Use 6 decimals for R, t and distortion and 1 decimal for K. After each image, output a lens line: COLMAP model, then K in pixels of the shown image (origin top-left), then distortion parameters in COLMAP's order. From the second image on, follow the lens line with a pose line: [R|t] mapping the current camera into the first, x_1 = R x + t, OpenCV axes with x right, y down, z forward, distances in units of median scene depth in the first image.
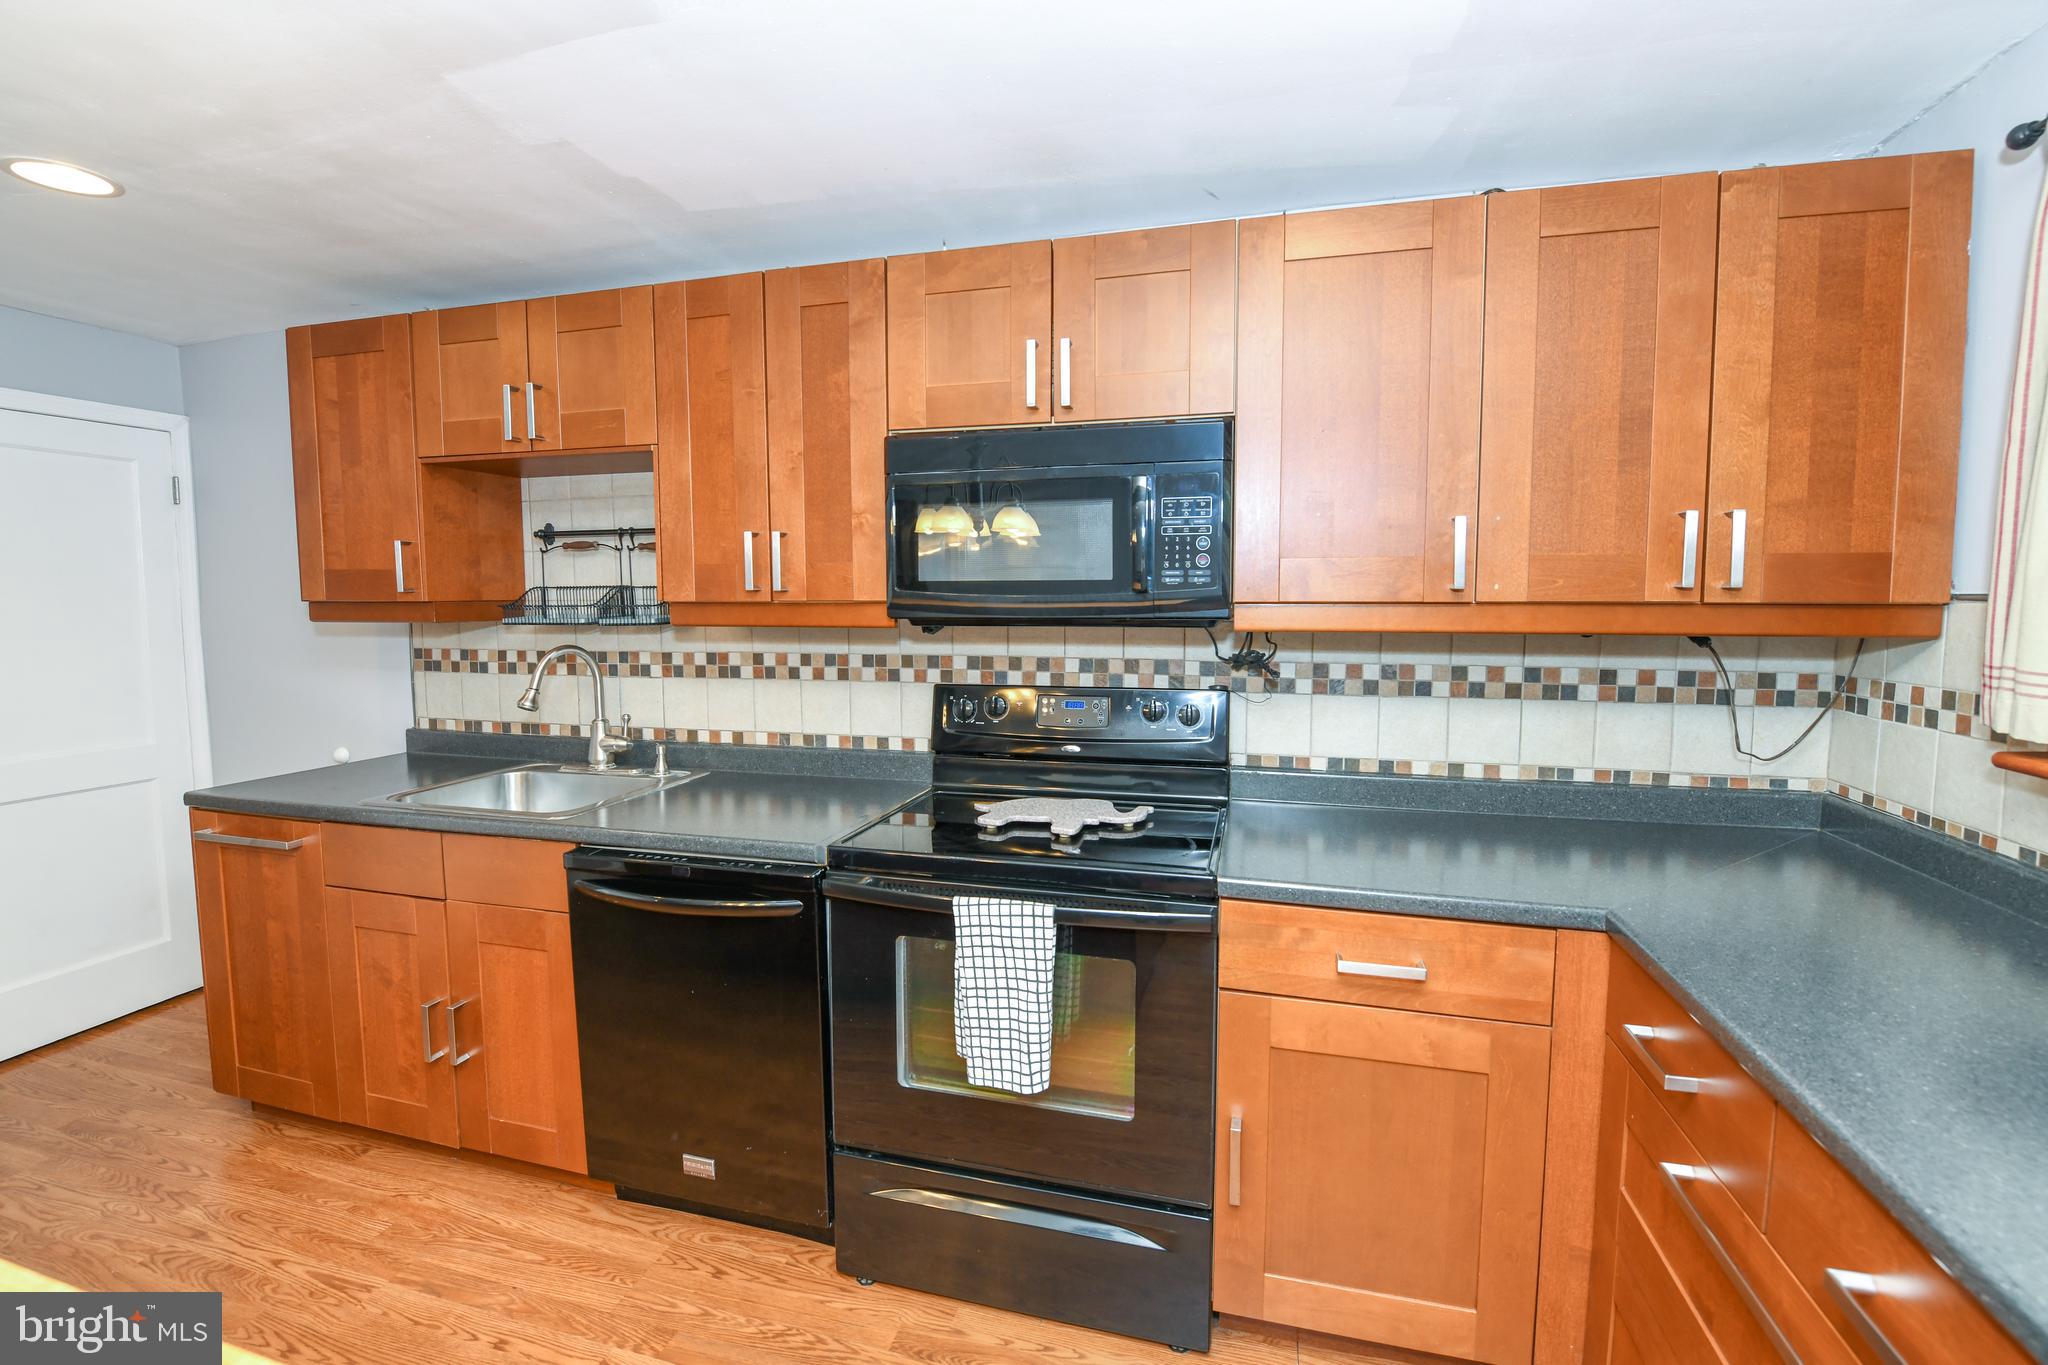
lens RADIAL K [[856.5, 0, 1027.8], [0, 856.5, 664.5], [0, 0, 1]] dist [-0.013388, -0.003268]
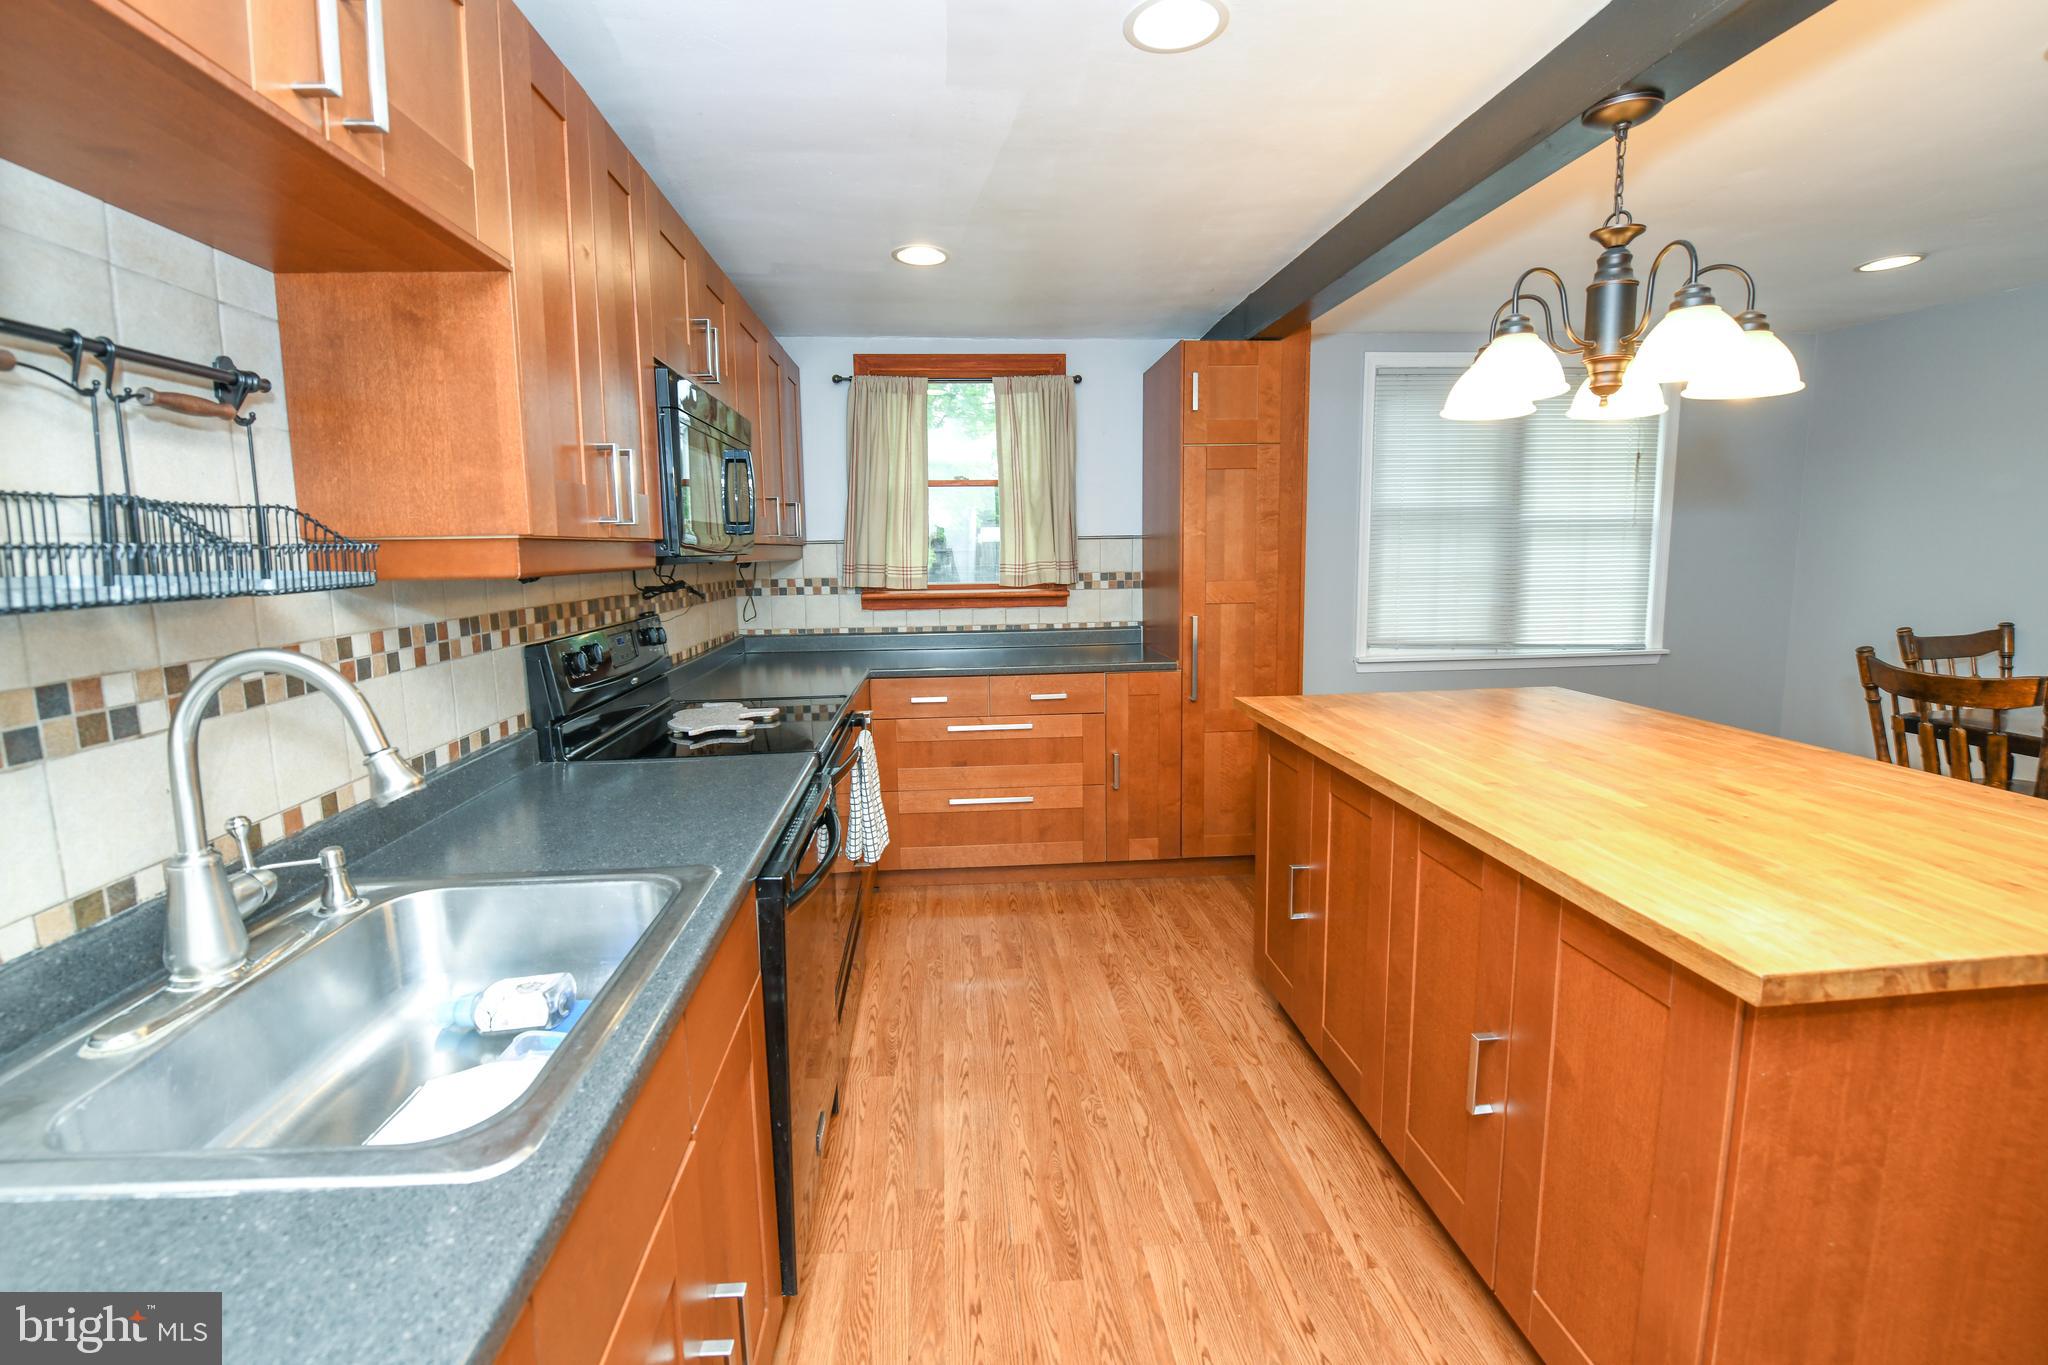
lens RADIAL K [[856.5, 0, 1011.7], [0, 856.5, 663.0], [0, 0, 1]] dist [-0.013388, -0.003268]
pose [[-0.326577, -0.120531, 0.937454, -1.153872], [0.090734, 0.983257, 0.158029, -0.052632], [-0.940805, 0.136667, -0.310173, 0.922268]]
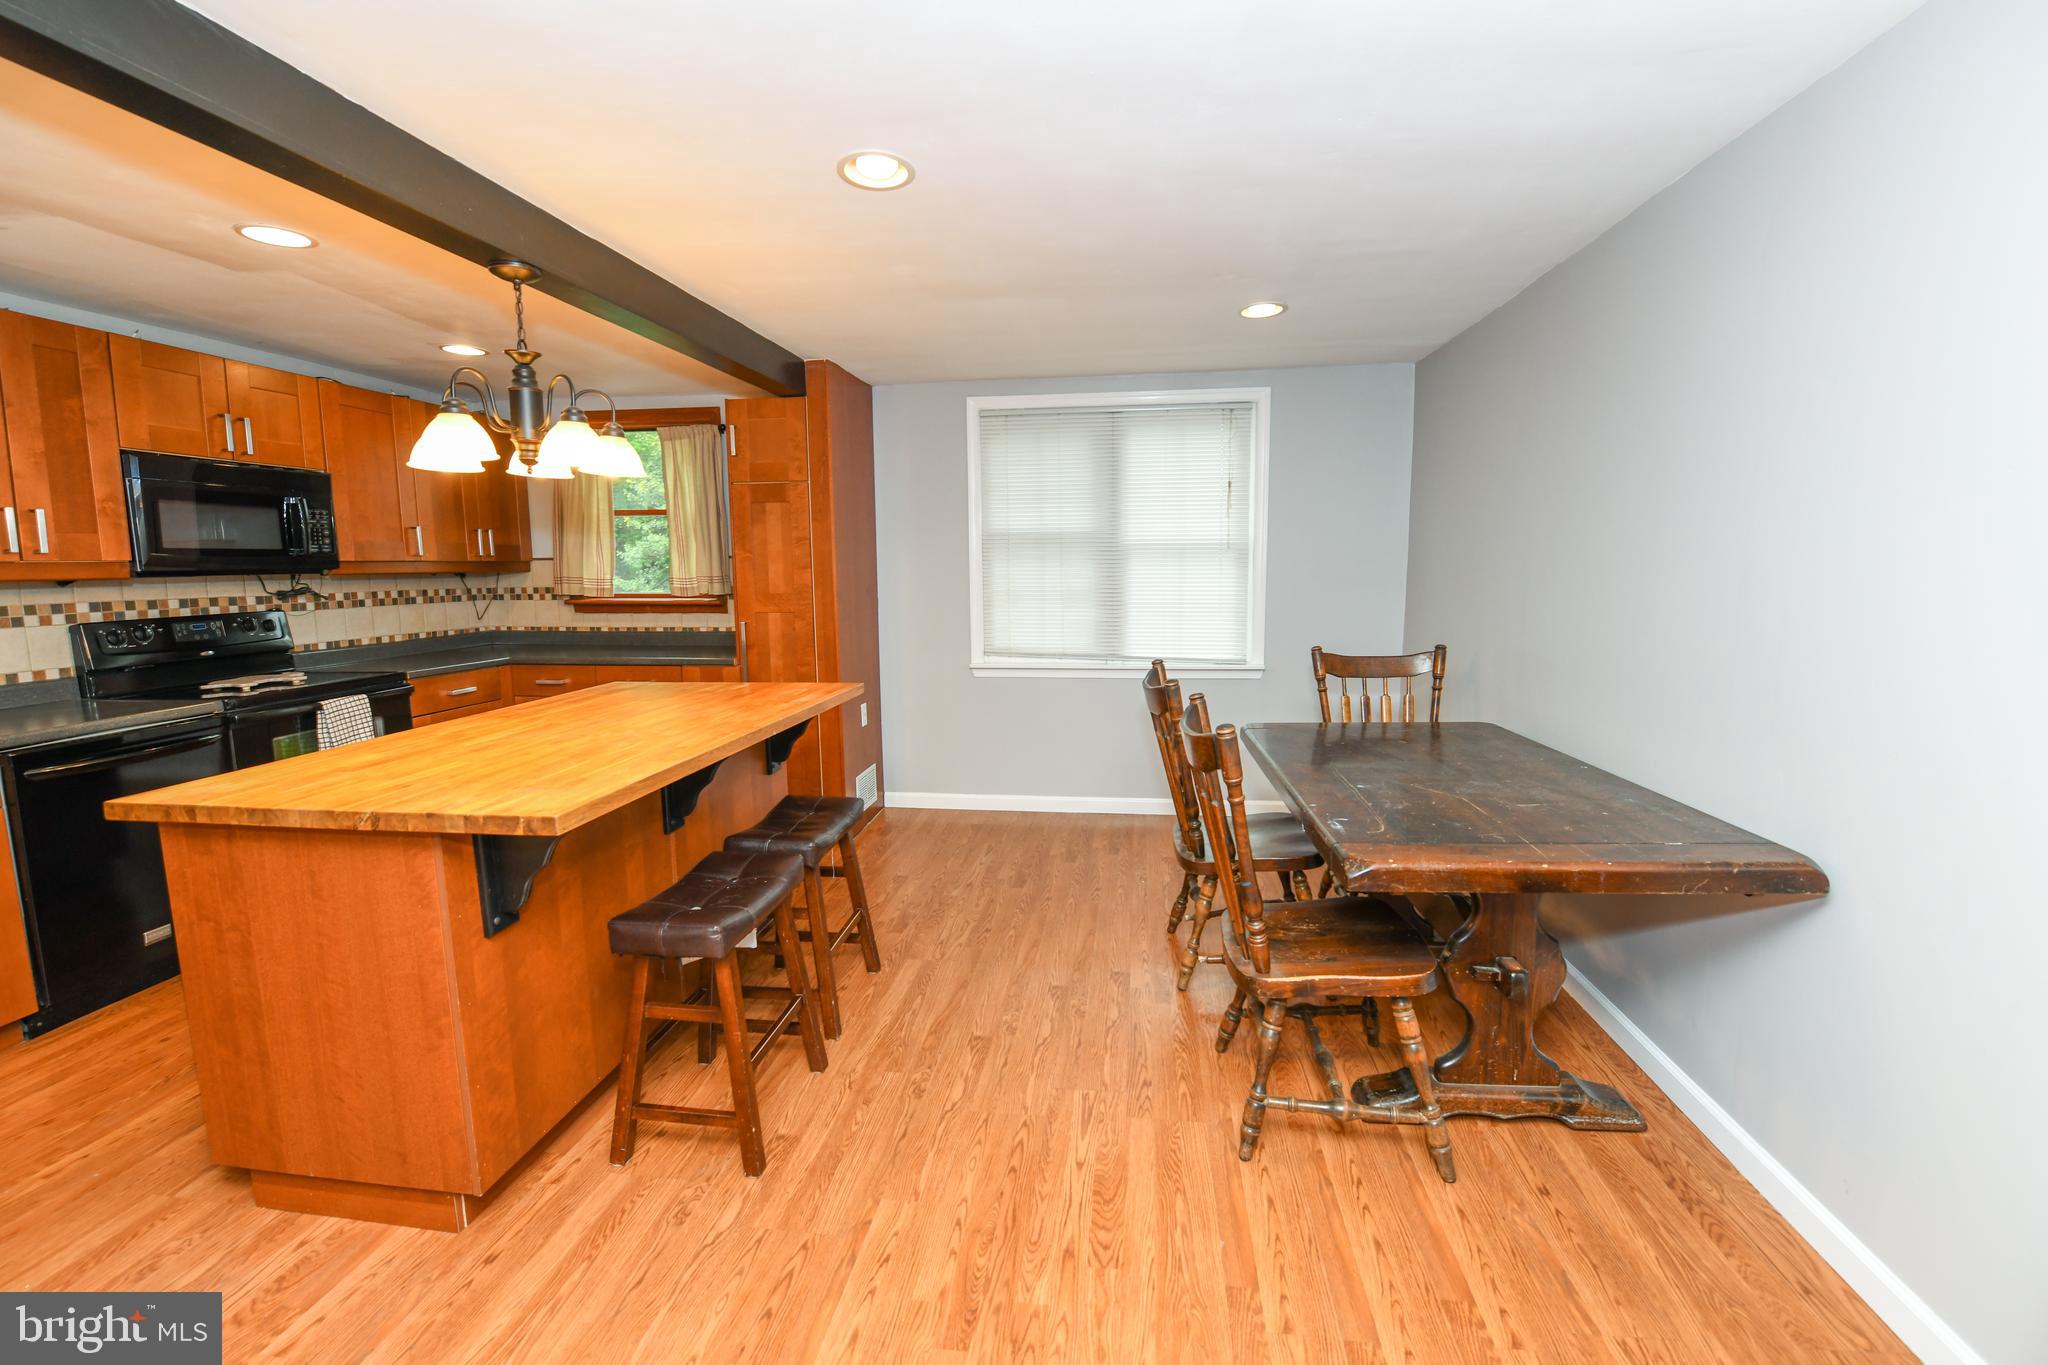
lens RADIAL K [[856.5, 0, 1047.6], [0, 856.5, 658.6], [0, 0, 1]] dist [-0.013388, -0.003268]
pose [[-0.142775, -0.108853, 0.983751, -1.805696], [0.084442, 0.988970, 0.121685, 0.051115], [-0.986146, 0.100443, -0.132009, -0.363063]]
